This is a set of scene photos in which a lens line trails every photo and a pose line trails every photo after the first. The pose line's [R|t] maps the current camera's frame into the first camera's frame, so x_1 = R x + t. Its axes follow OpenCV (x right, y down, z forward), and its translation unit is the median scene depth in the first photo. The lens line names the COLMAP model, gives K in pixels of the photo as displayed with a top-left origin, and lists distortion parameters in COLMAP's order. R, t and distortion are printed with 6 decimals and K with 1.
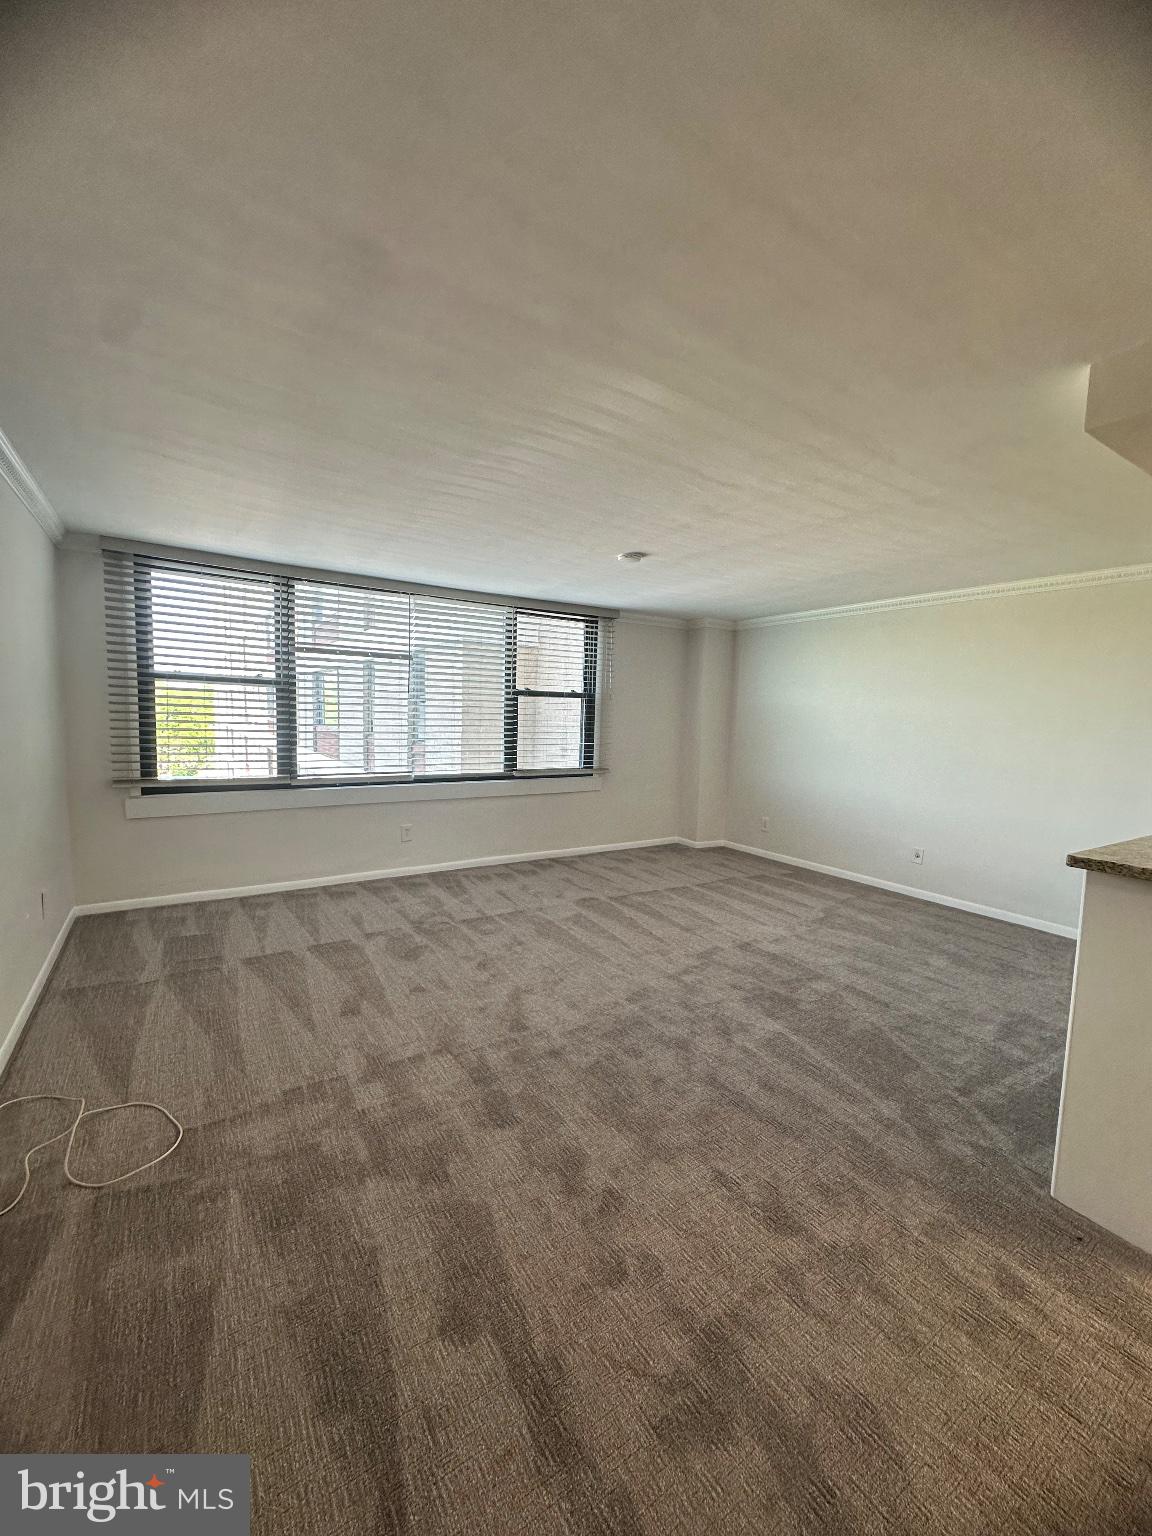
lens RADIAL K [[625.2, 0, 577.4], [0, 625.2, 767.9], [0, 0, 1]] dist [0.000064, 0.000074]
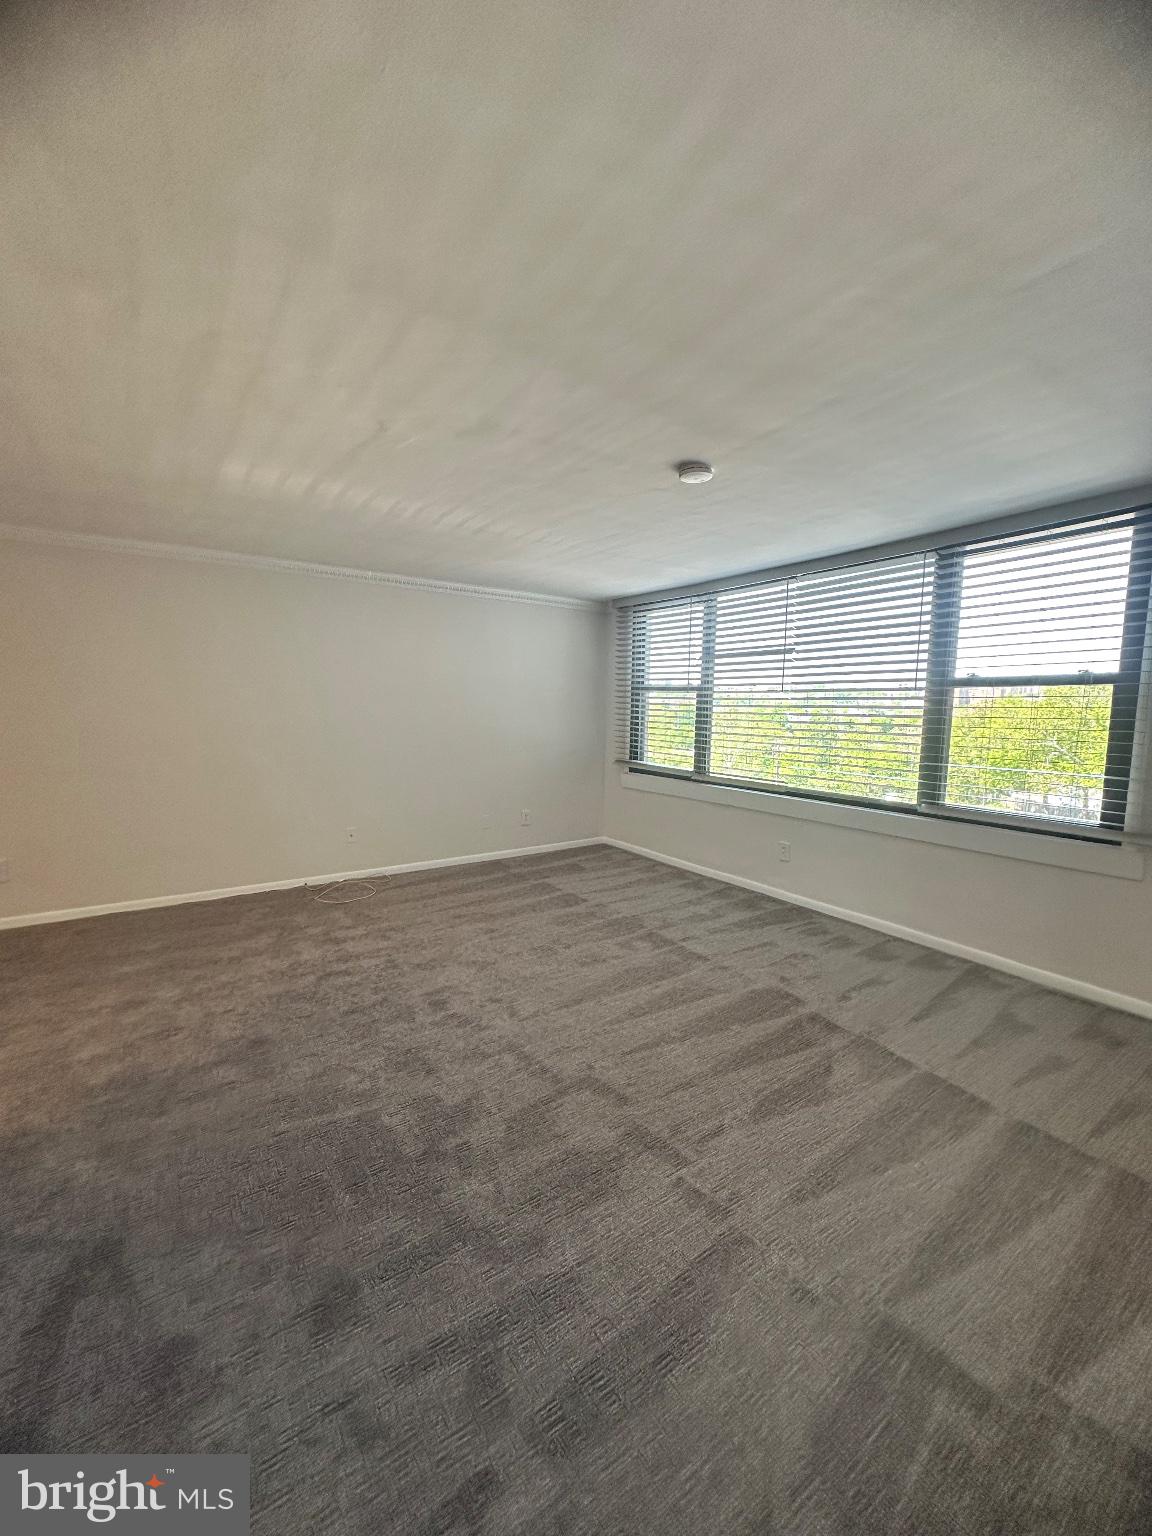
lens RADIAL K [[617.9, 0, 569.5], [0, 617.9, 771.2], [0, 0, 1]] dist [-0.004517, 0.000828]
pose [[0.000212, 0.078907, -0.996882, 0.671655], [-0.102348, 0.991649, 0.078471, -0.052088], [0.994749, 0.102012, 0.008286, 0.786044]]
